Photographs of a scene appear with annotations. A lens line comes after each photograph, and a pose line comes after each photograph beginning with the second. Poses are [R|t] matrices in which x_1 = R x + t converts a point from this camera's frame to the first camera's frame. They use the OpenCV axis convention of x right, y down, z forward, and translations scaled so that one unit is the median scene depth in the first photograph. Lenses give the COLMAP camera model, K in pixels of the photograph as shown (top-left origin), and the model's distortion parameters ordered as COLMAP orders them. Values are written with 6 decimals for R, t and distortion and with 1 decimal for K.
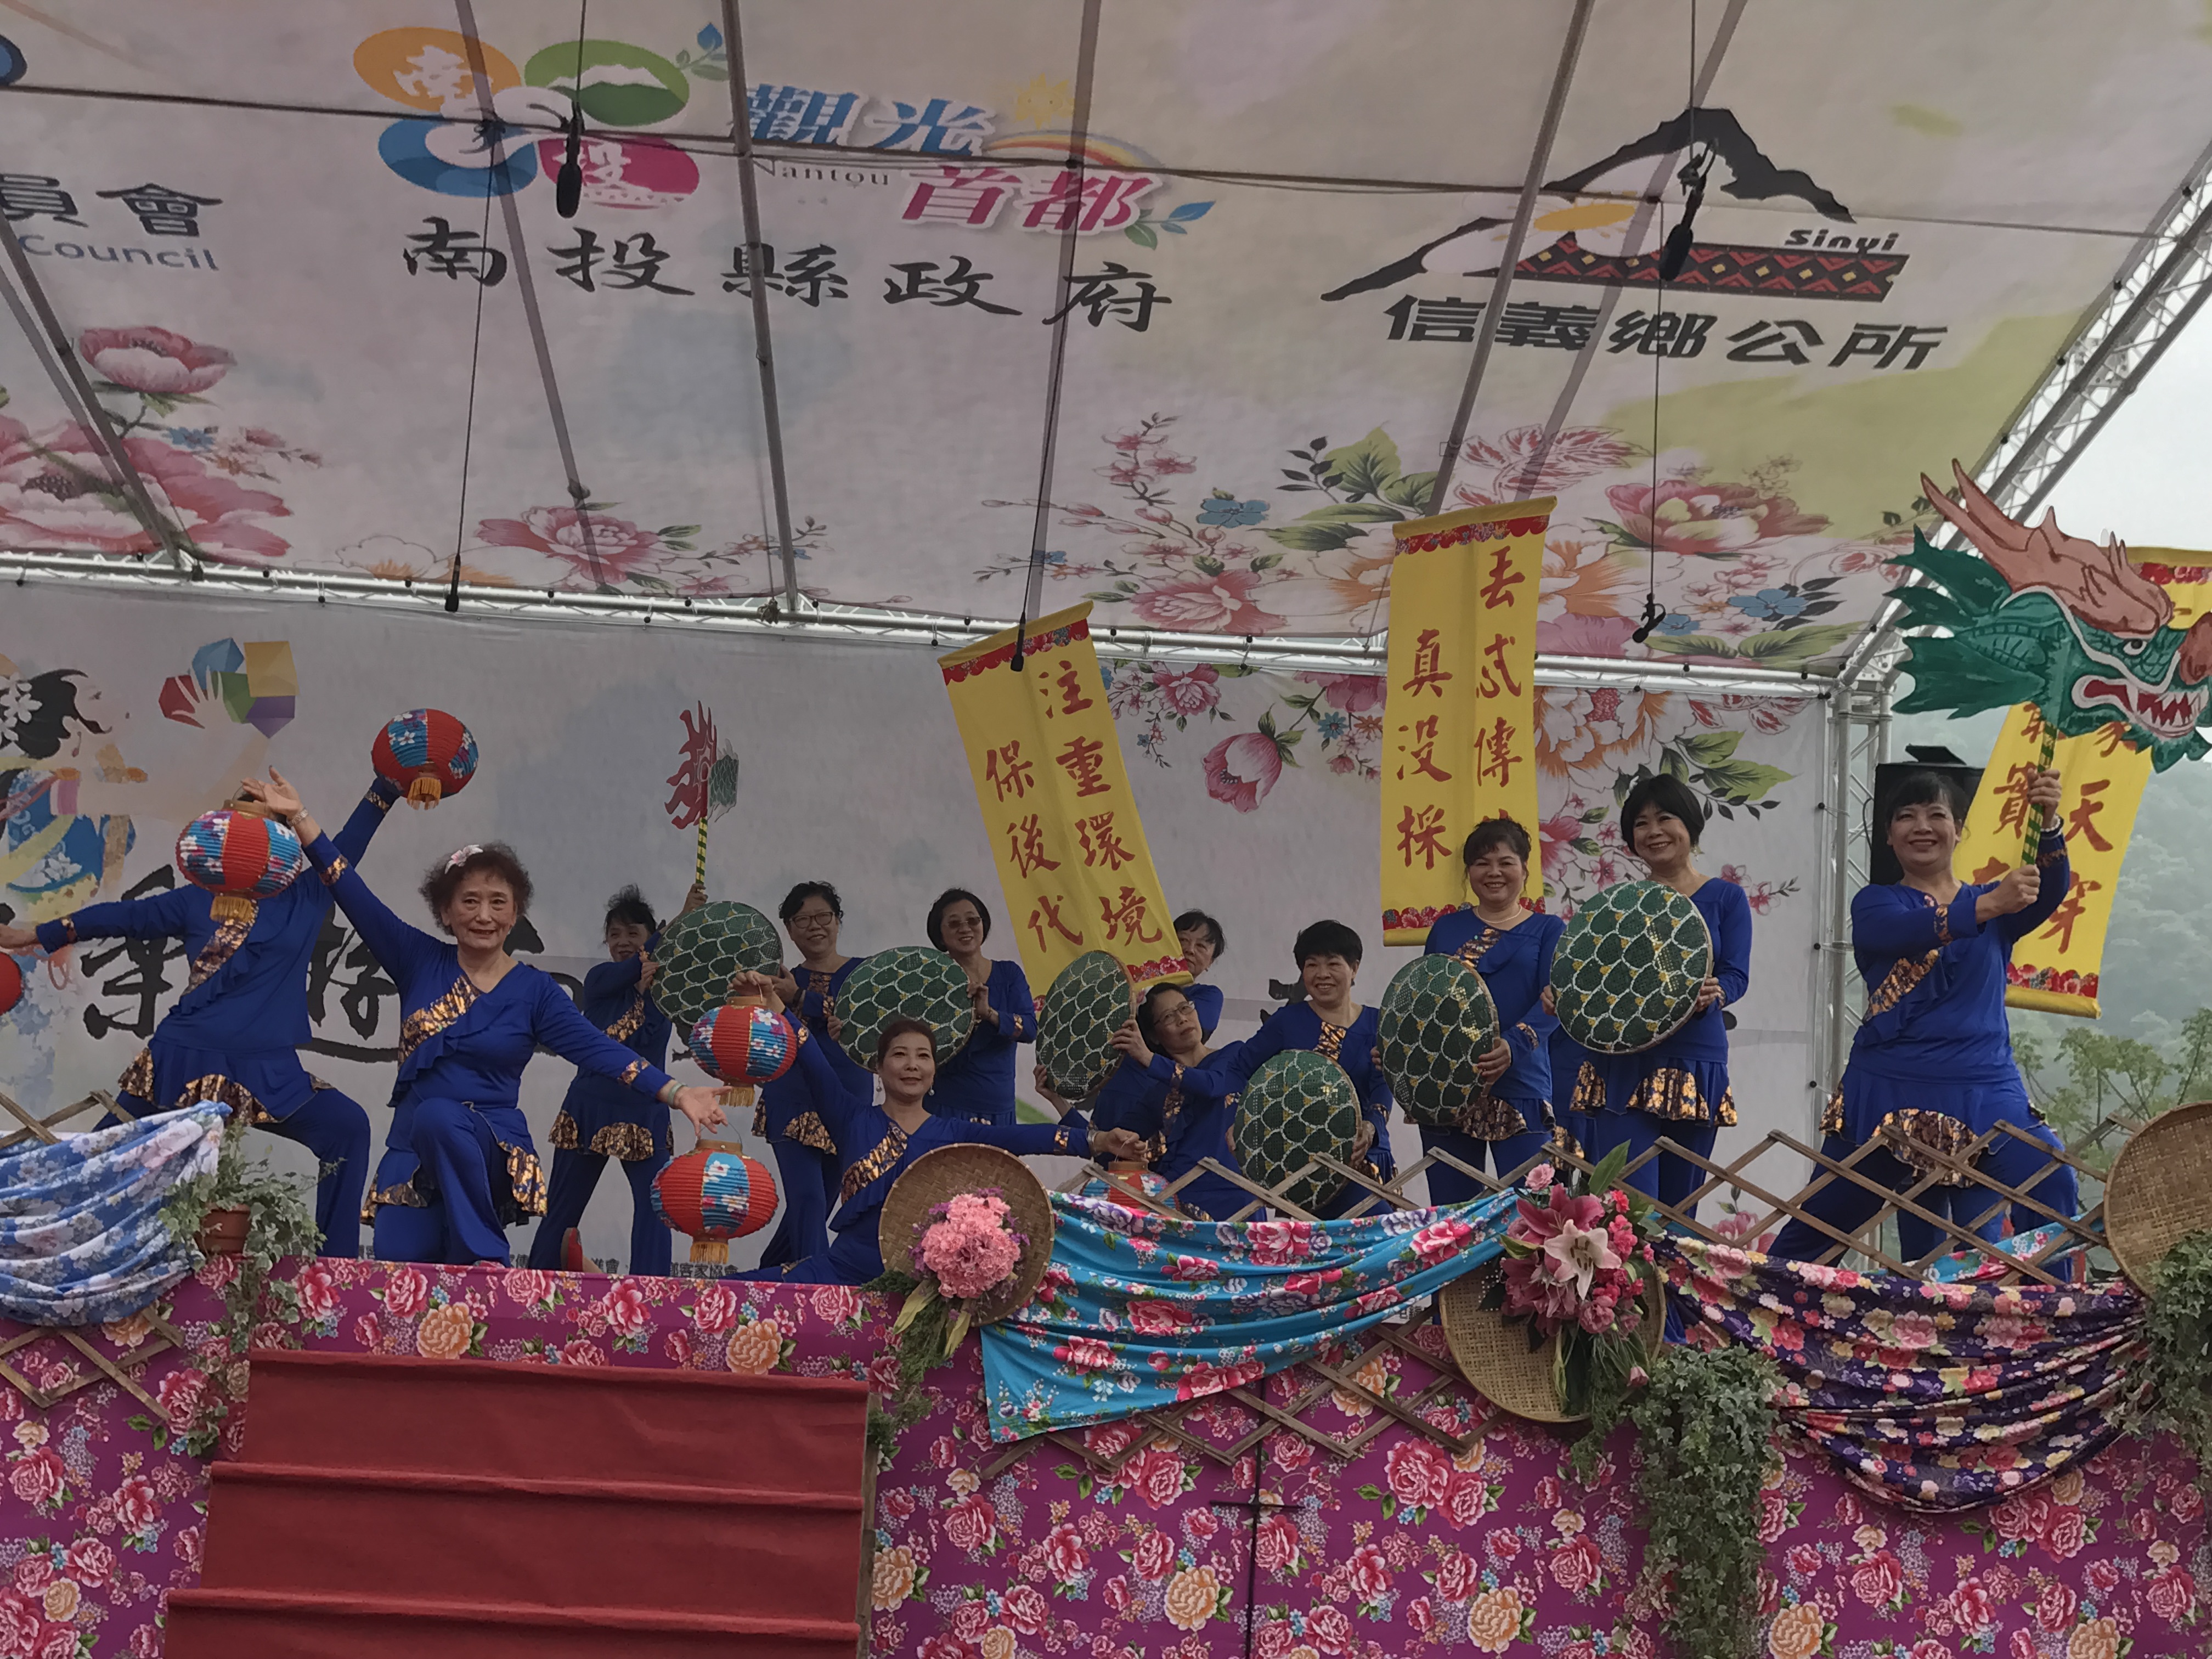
lens RADIAL K [[3302.2, 0, 1125.5], [0, 3302.2, 863.2], [0, 0, 1]] dist [0.061195, 0.000000]
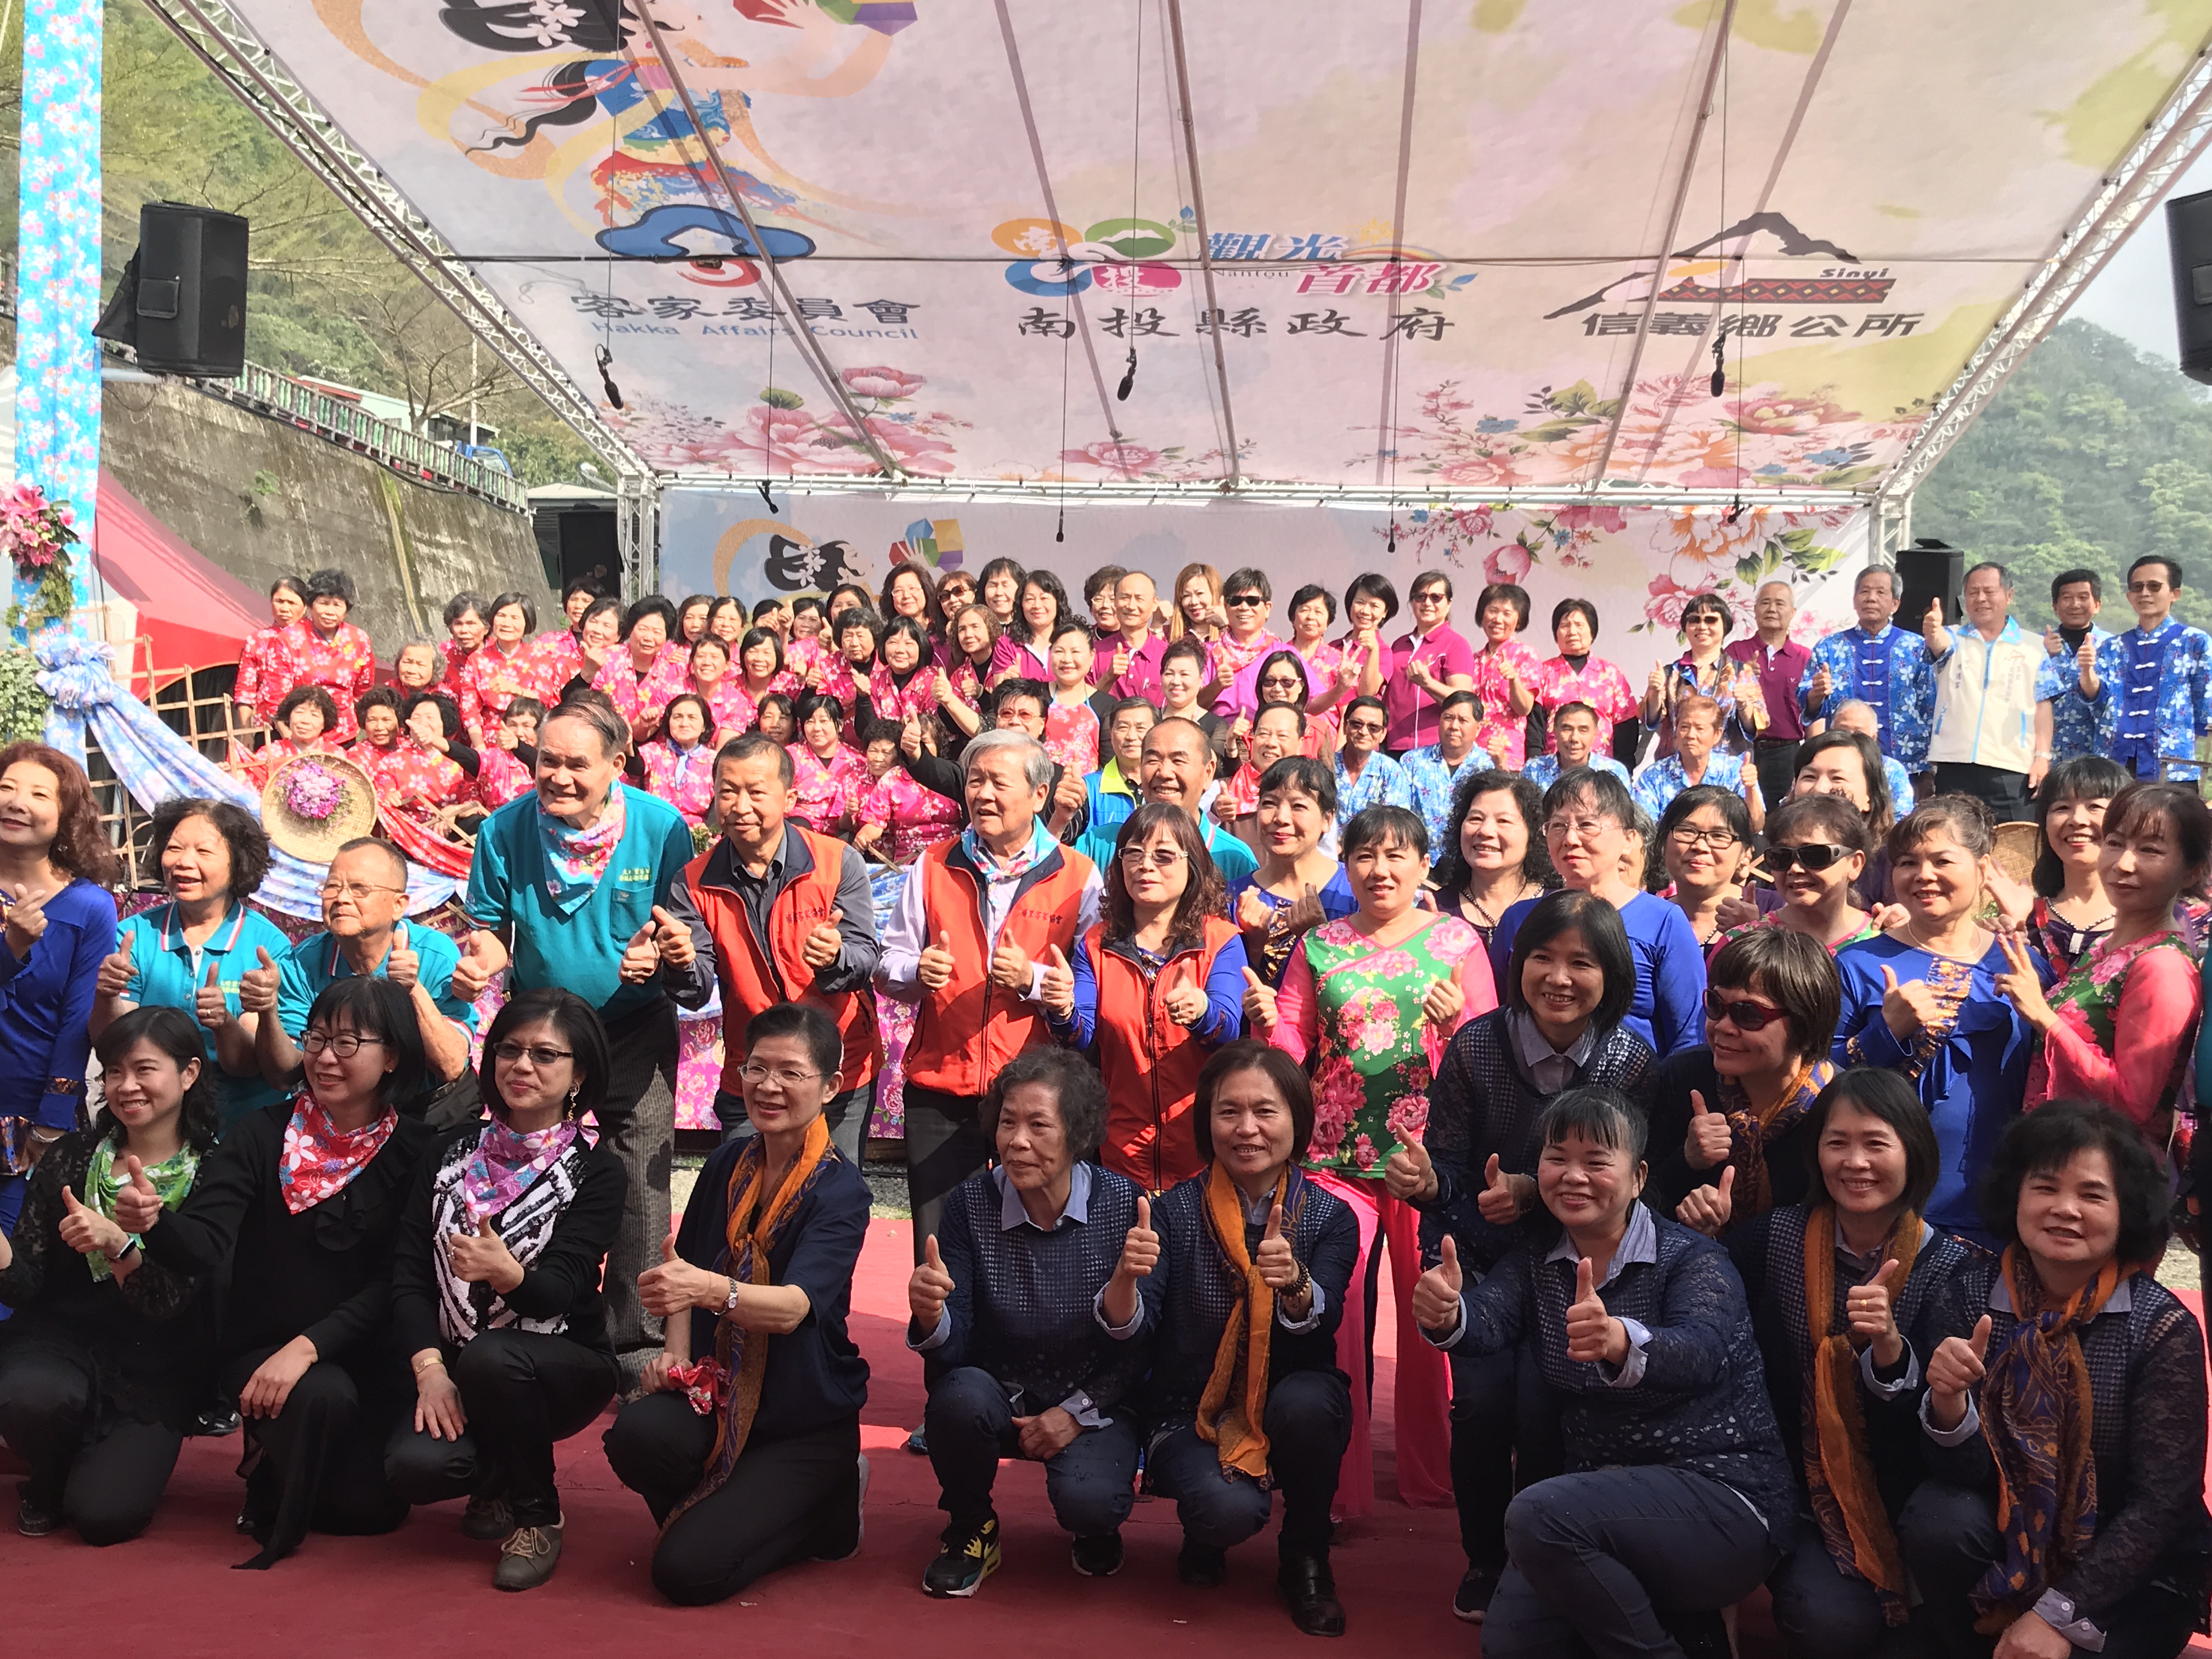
lens RADIAL K [[2145.9, 0, 1135.6], [0, 2145.9, 809.0], [0, 0, 1]] dist [0.056016, 0.000000]
pose [[0.988313, -0.025578, -0.150277, 0.011955], [0.045480, 0.990401, 0.130531, -0.074011], [0.145495, -0.135840, 0.979989, -0.159936]]
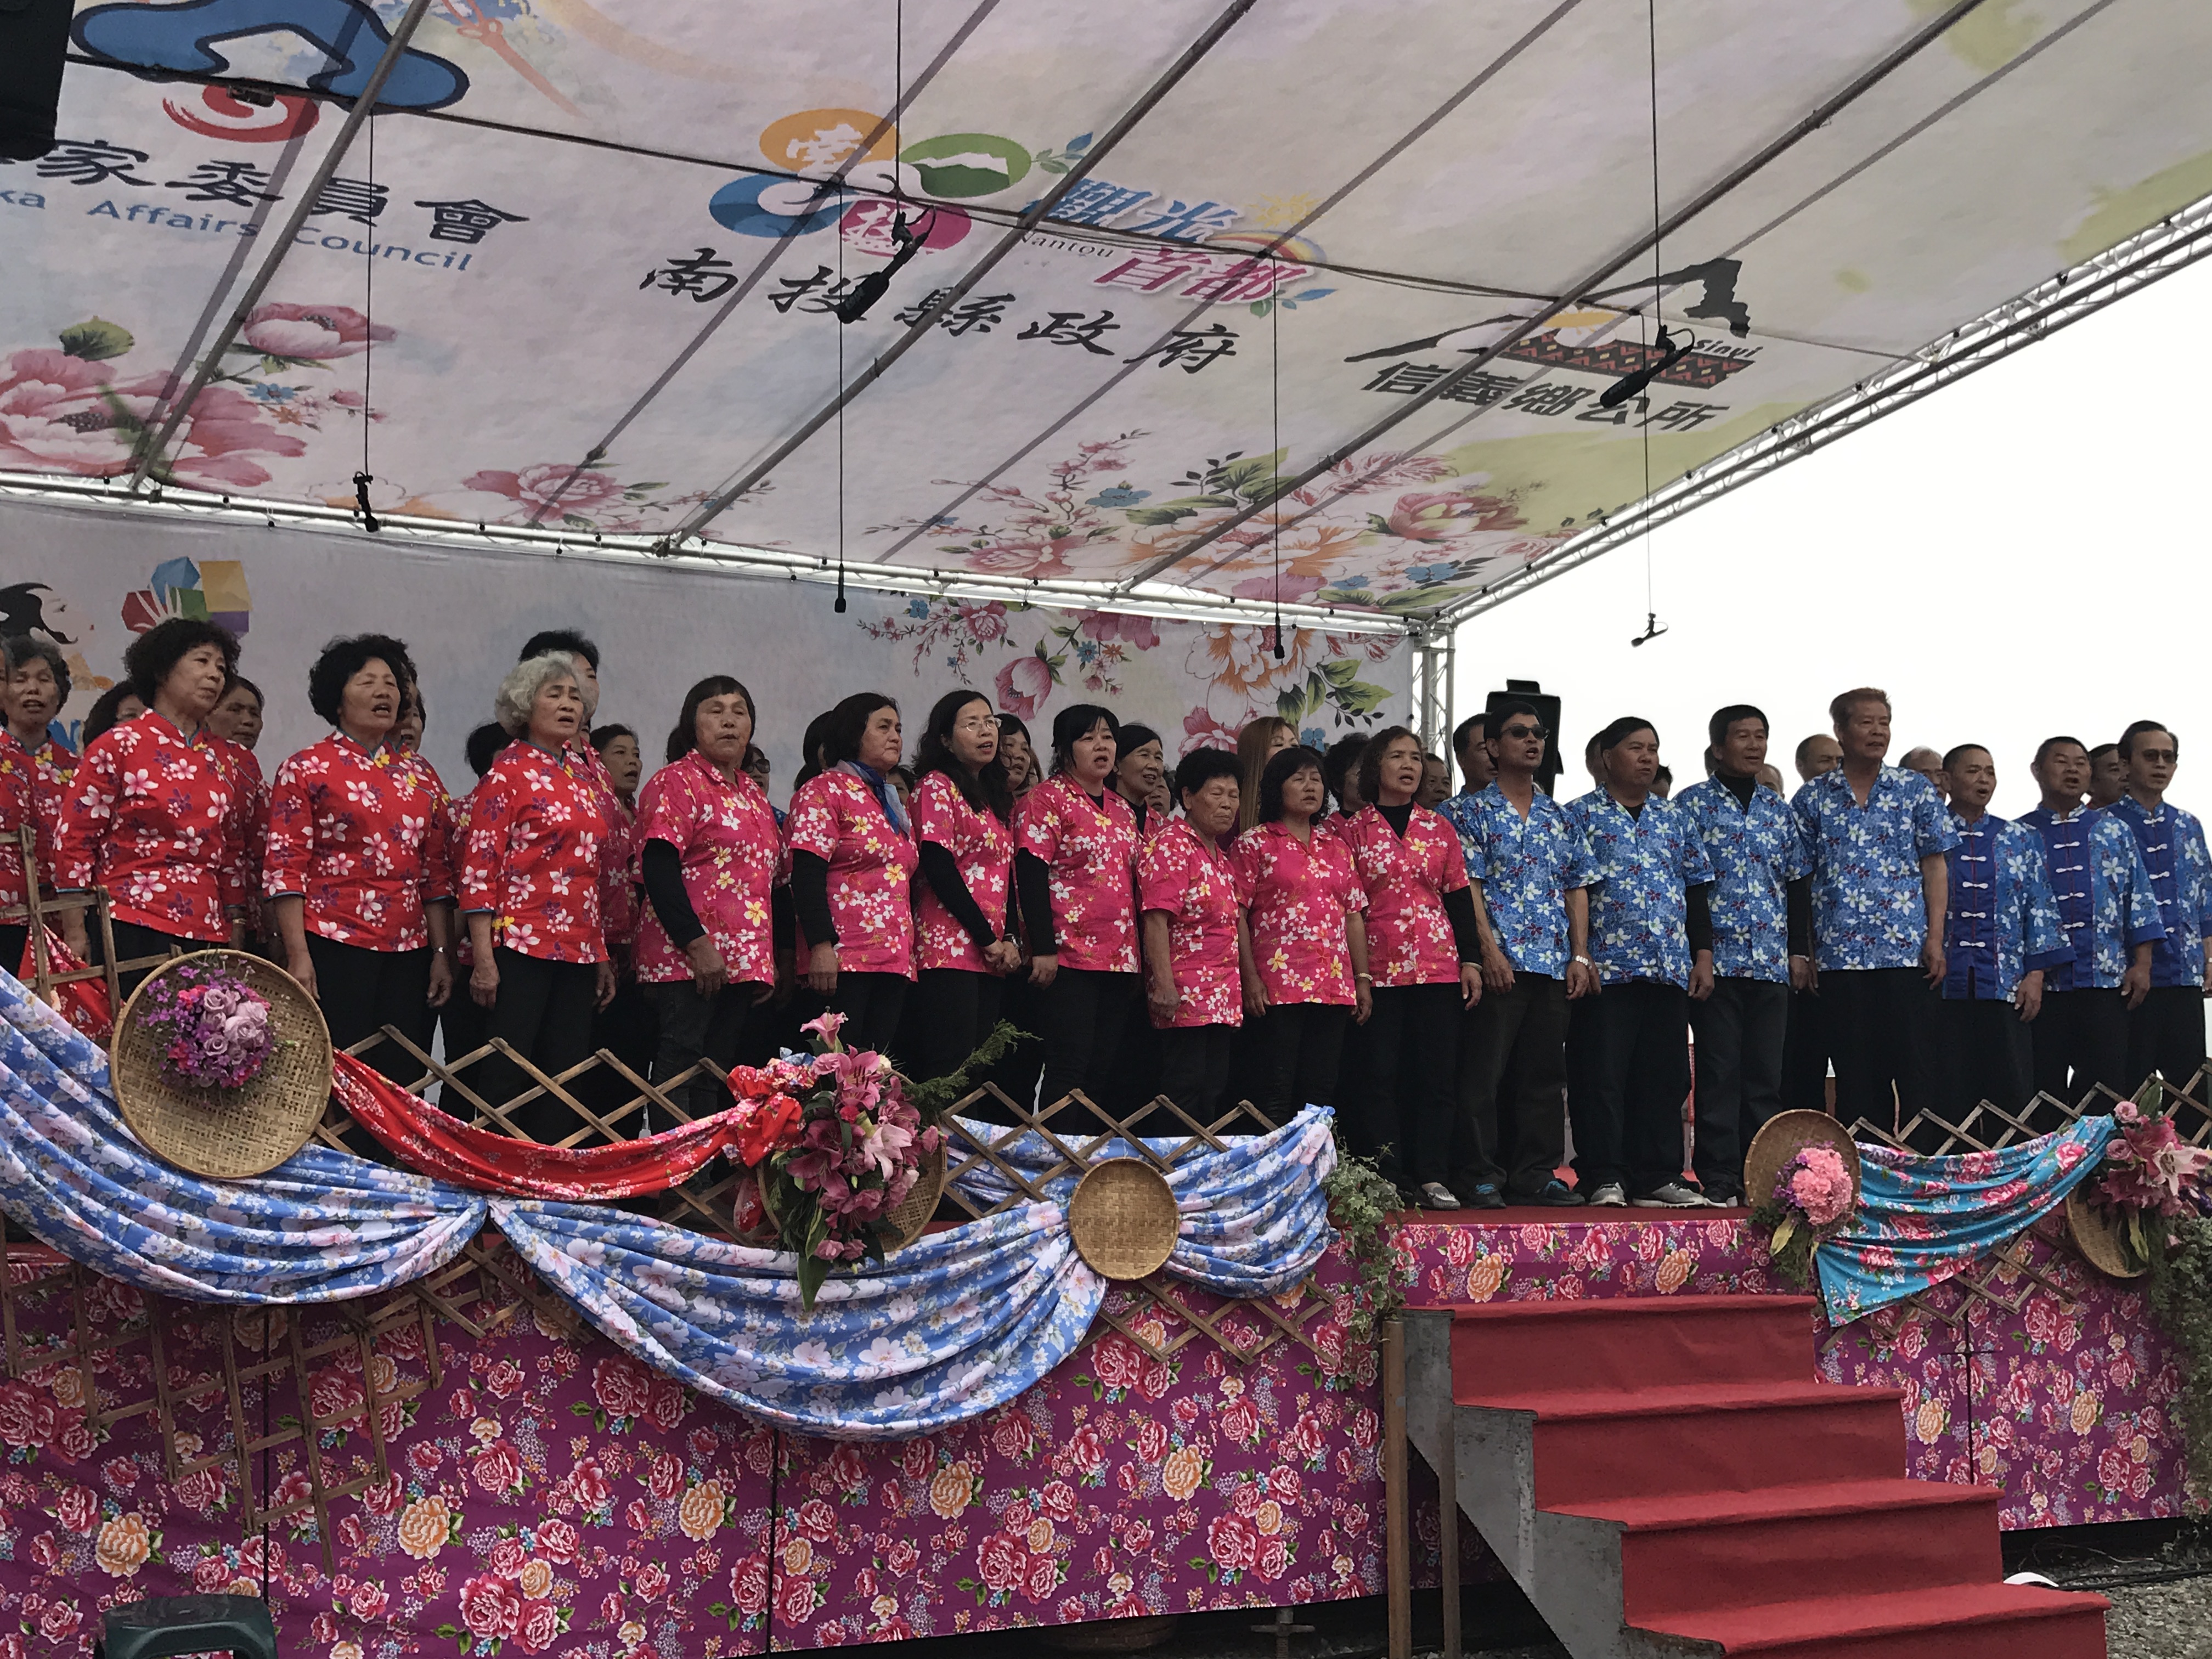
lens RADIAL K [[2700.7, 0, 1088.2], [0, 2700.7, 804.2], [0, 0, 1]] dist [0.073374, 0.000000]
pose [[0.908848, -0.007578, 0.417058, -0.471311], [-0.020653, 0.997791, 0.063136, -0.062543], [-0.416616, -0.065995, 0.906684, 0.075843]]
